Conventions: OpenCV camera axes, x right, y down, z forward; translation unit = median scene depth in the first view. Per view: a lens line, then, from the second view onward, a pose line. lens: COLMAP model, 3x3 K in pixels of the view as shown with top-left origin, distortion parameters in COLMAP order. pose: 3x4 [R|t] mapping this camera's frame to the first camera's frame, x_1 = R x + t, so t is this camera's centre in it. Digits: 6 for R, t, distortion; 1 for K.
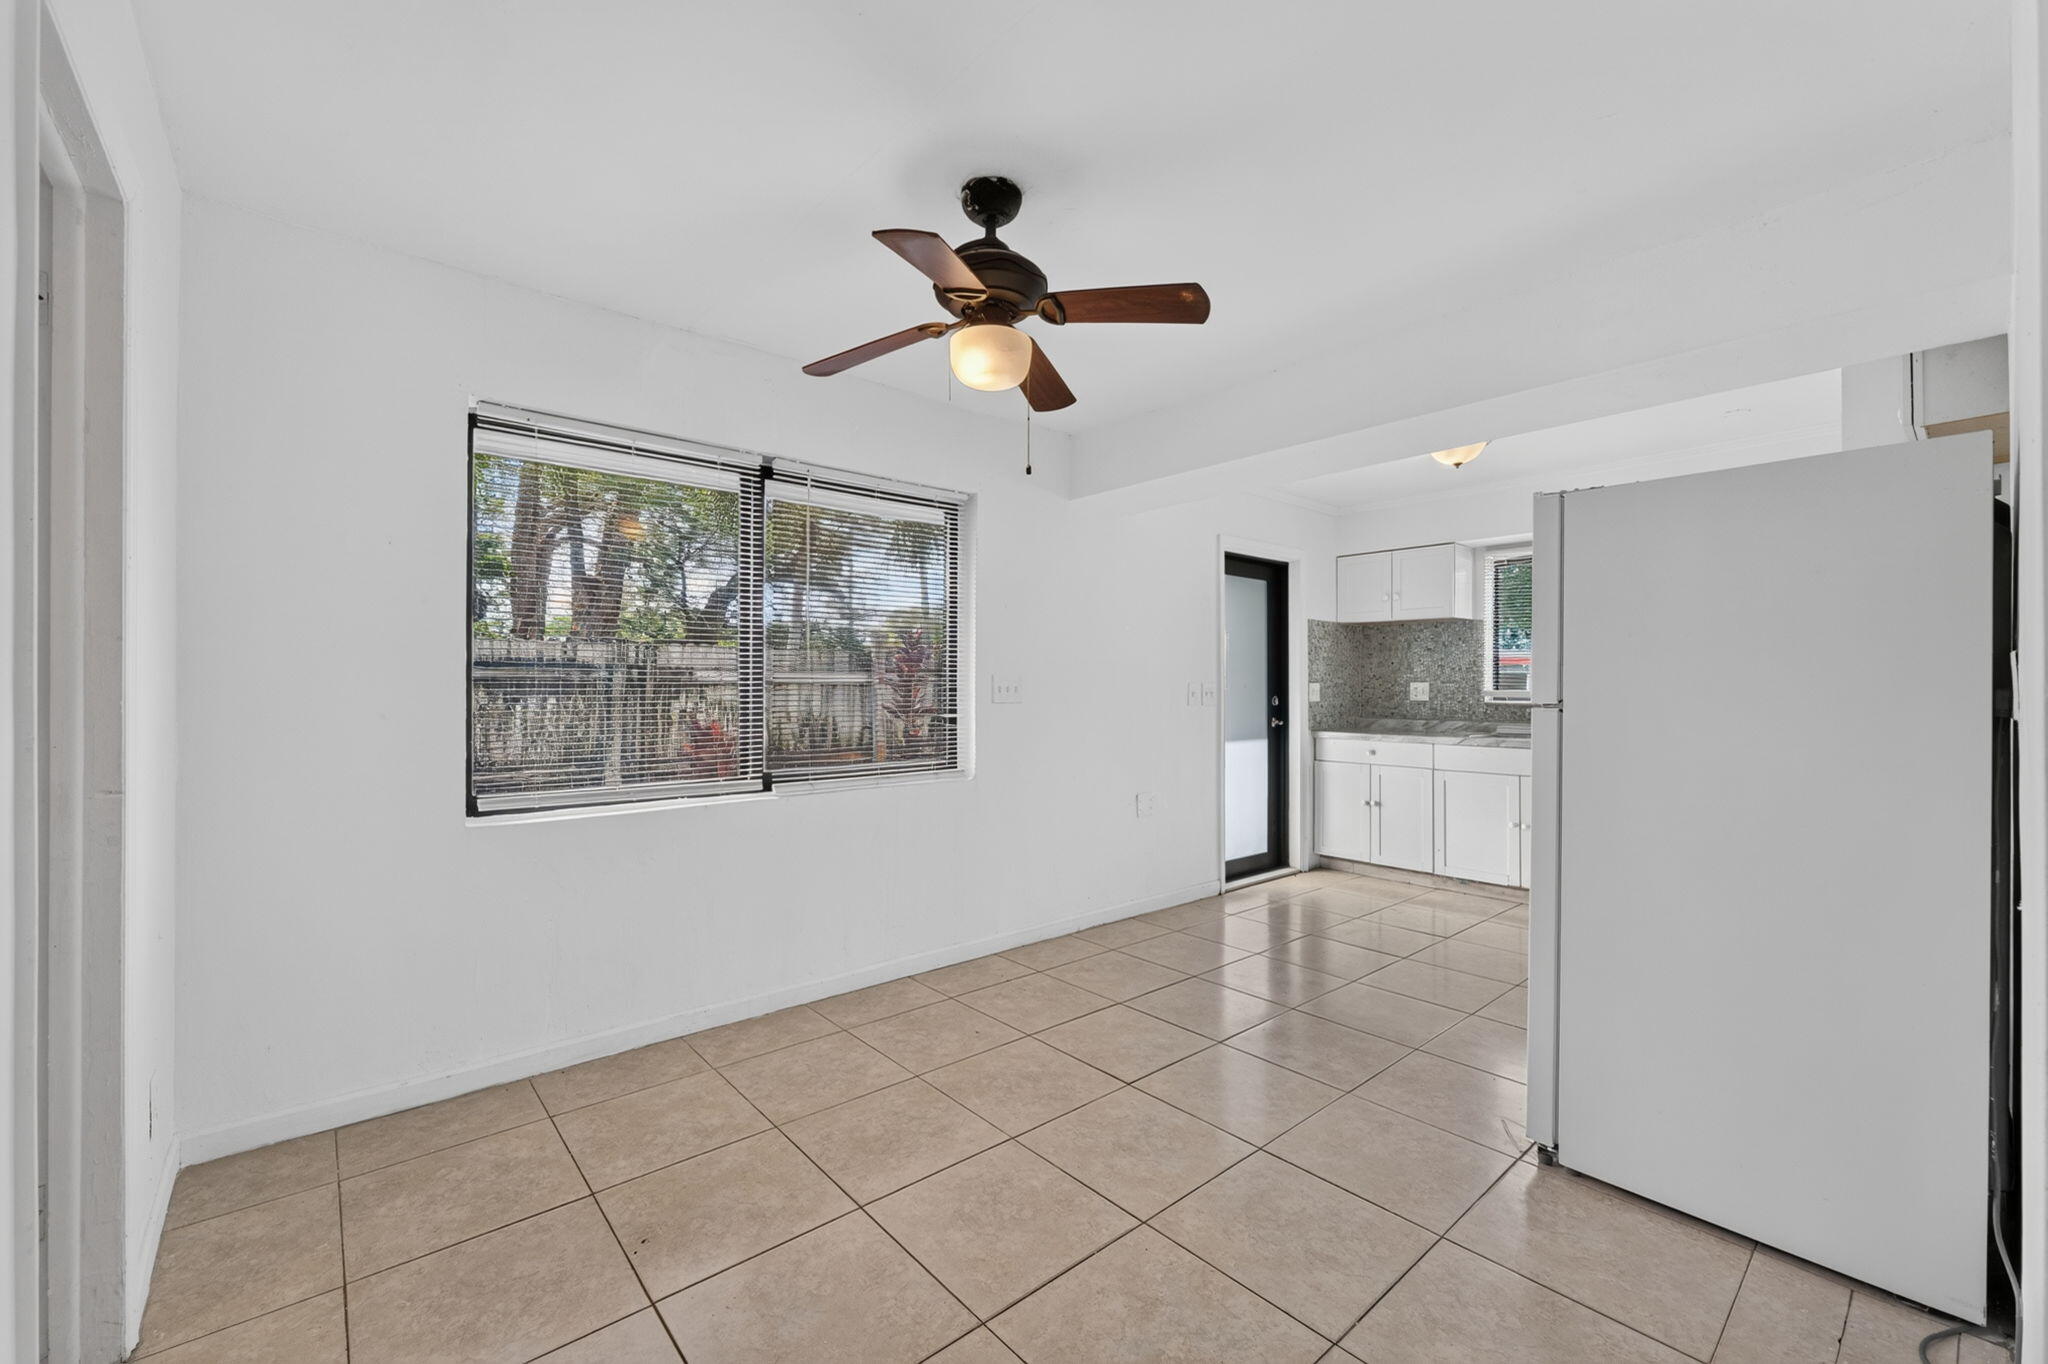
lens RADIAL K [[829.6, 0, 1026.9], [0, 829.6, 684.9], [0, 0, 1]] dist [-0.009126, -0.000556]
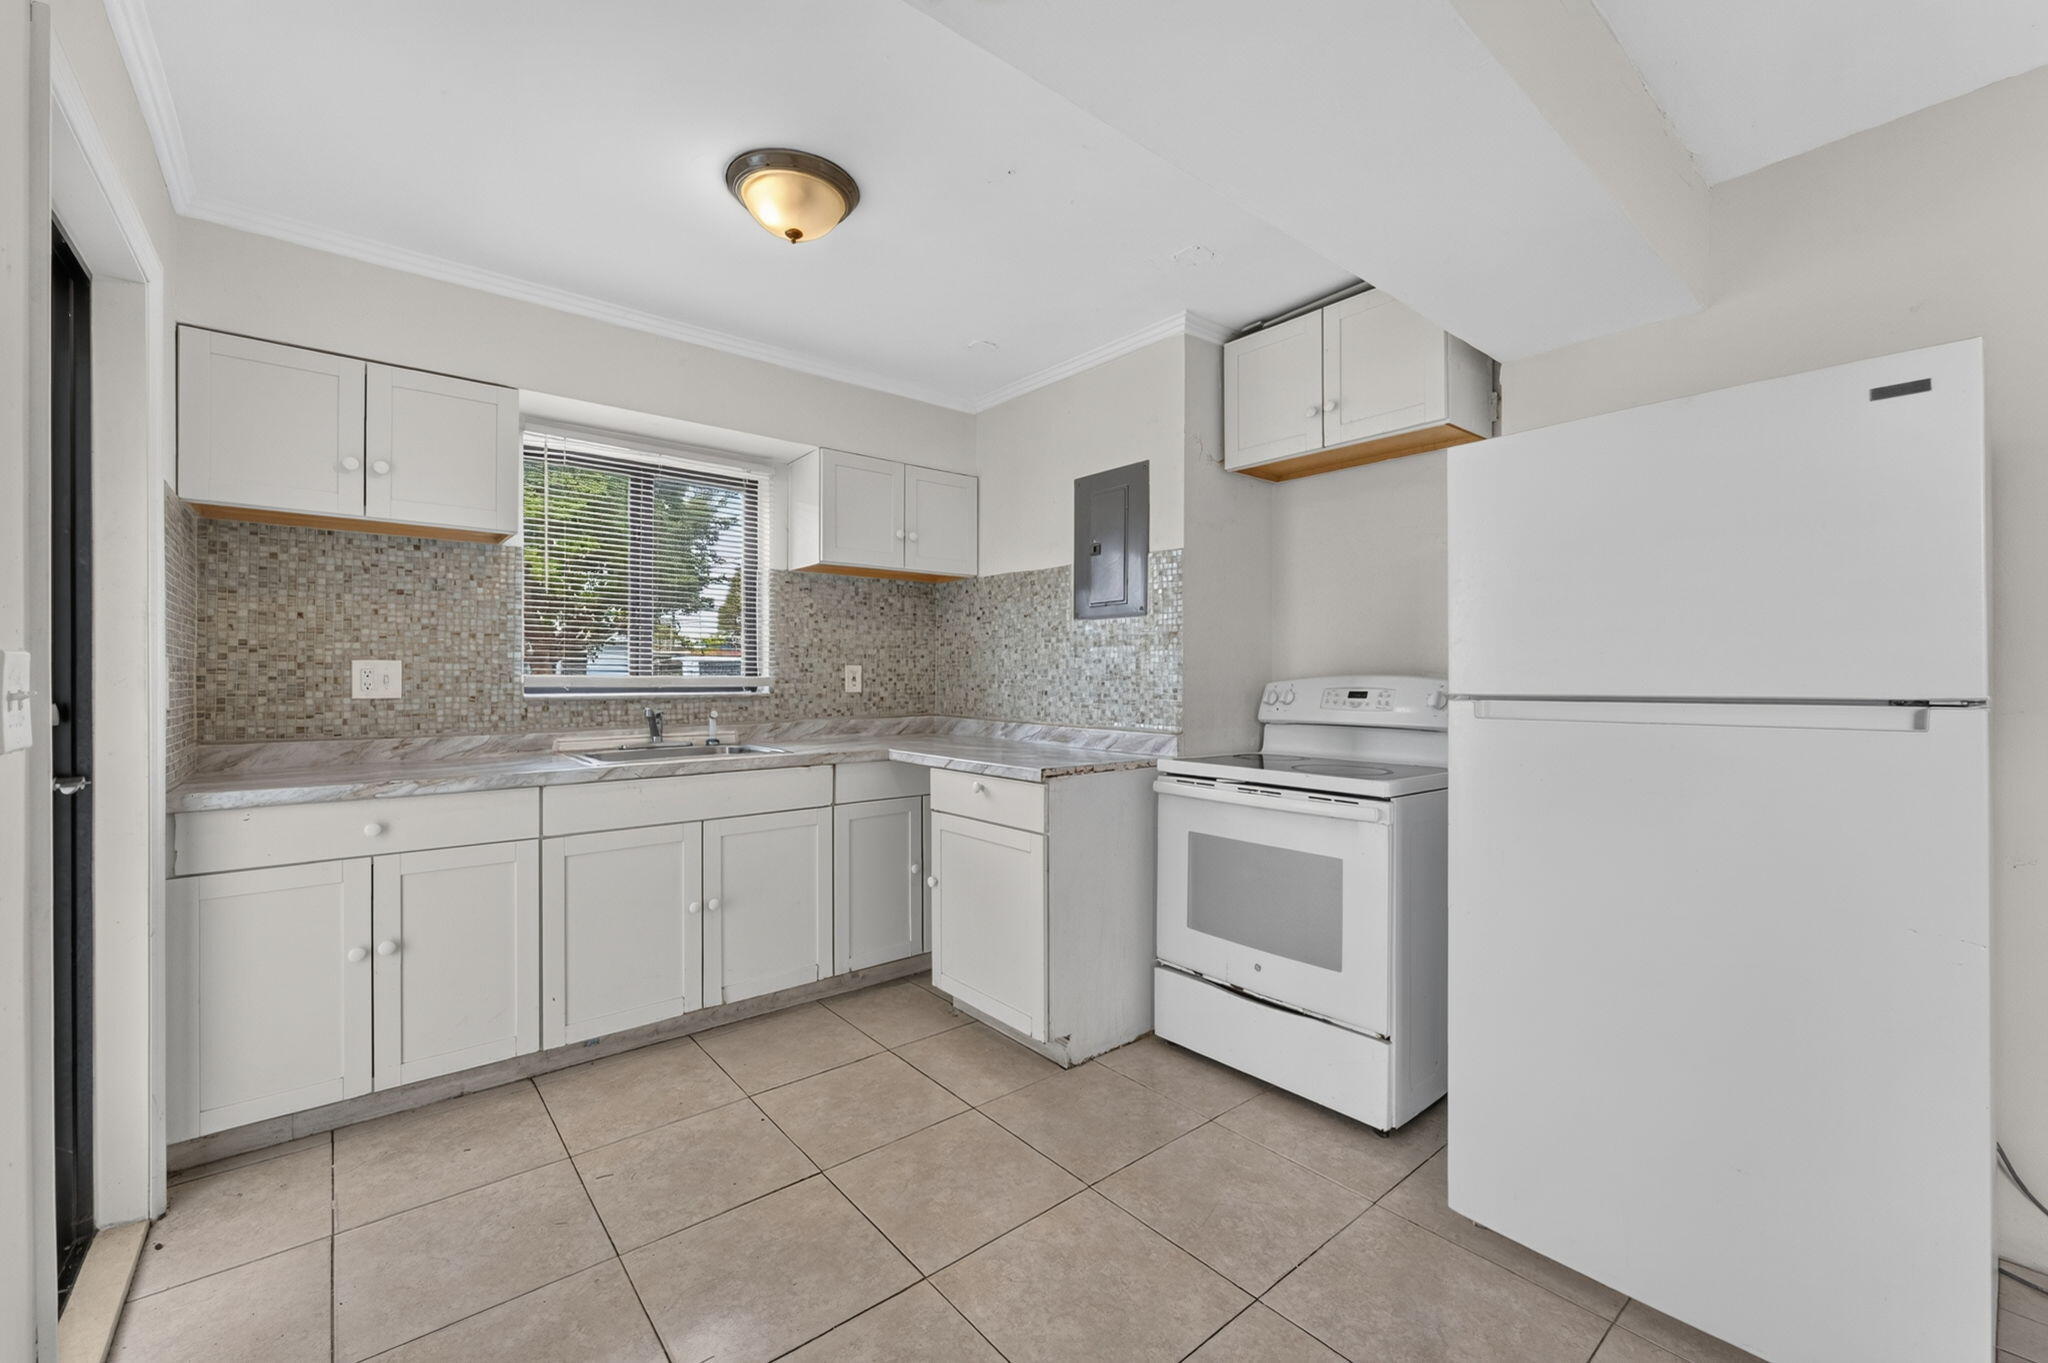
lens RADIAL K [[829.6, 0, 1024.0], [0, 829.6, 675.6], [0, 0, 1]] dist [-0.009126, -0.000556]
pose [[0.017032, -0.009007, 0.999814, 0.009077], [-0.001925, 0.999957, 0.009041, 0.000754], [-0.999853, -0.002078, 0.017014, 0.644848]]
